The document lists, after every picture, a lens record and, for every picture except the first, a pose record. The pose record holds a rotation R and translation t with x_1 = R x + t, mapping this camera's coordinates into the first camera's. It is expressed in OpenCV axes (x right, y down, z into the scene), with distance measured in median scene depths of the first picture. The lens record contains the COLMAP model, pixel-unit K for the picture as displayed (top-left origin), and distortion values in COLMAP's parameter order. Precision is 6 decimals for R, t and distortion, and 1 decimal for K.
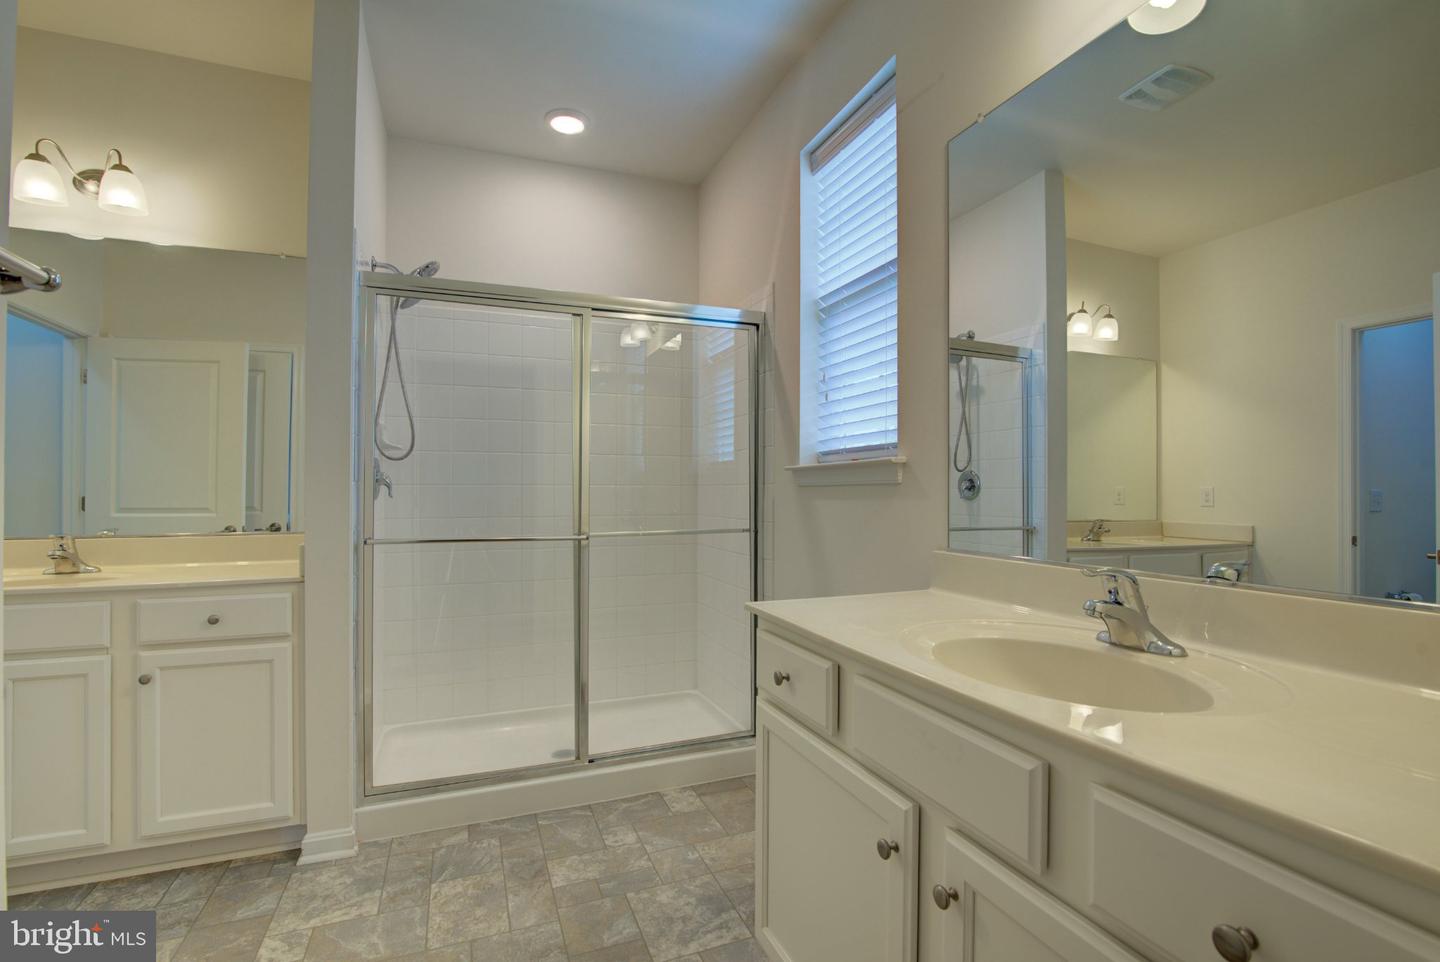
lens RADIAL K [[654.3, 0, 723.3], [0, 654.3, 491.2], [0, 0, 1]] dist [-0.020912, 0.000700]
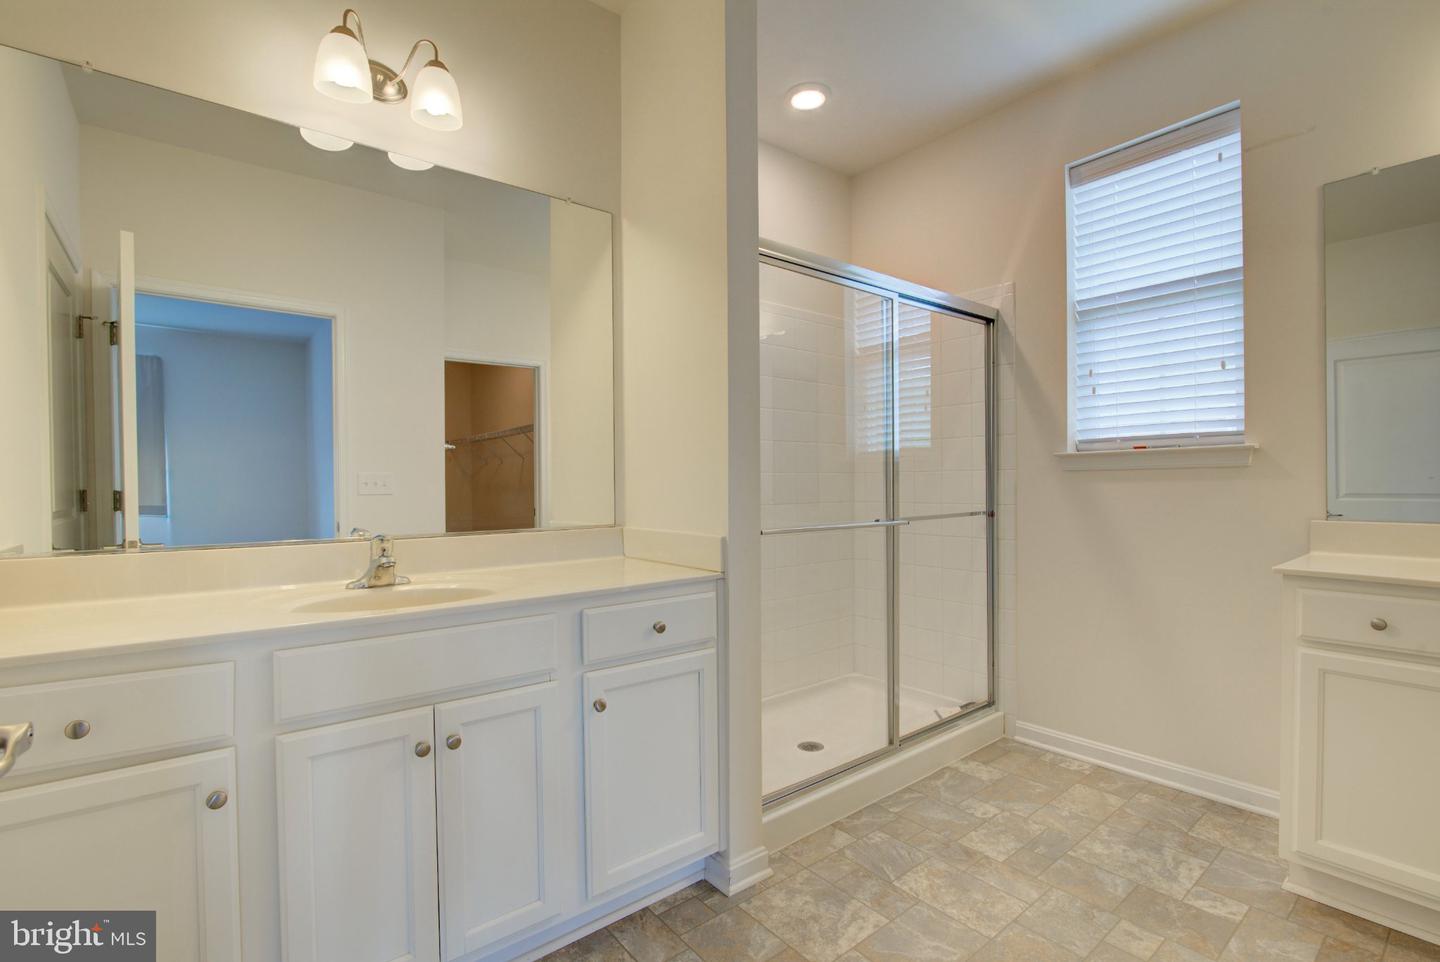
lens RADIAL K [[654.3, 0, 723.3], [0, 654.3, 491.2], [0, 0, 1]] dist [-0.020912, 0.000700]
pose [[0.956283, -0.013024, 0.292153, -0.874294], [0.009689, 0.999870, 0.012861, 0.008380], [-0.292282, -0.009468, 0.956285, 0.141113]]
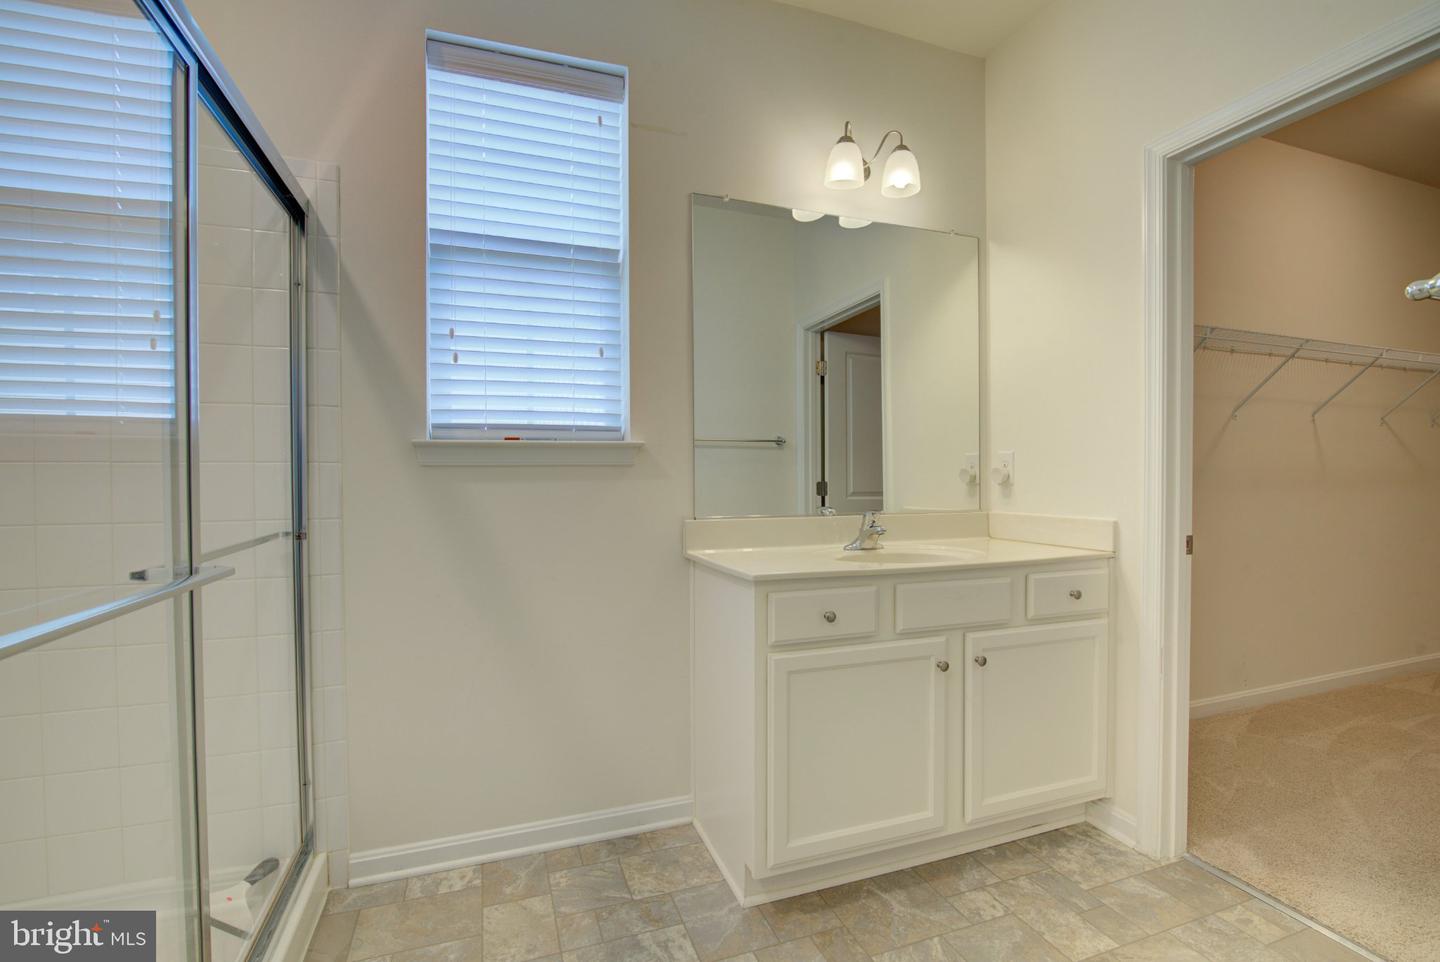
lens RADIAL K [[664.4, 0, 720.0], [0, 664.4, 481.0], [0, 0, 1]] dist [-0.018097, 0.000086]
pose [[0.029327, -0.014746, 0.999461, -0.754585], [0.001698, 0.999890, 0.014702, -0.000963], [-0.999568, 0.001266, 0.029349, 0.729355]]
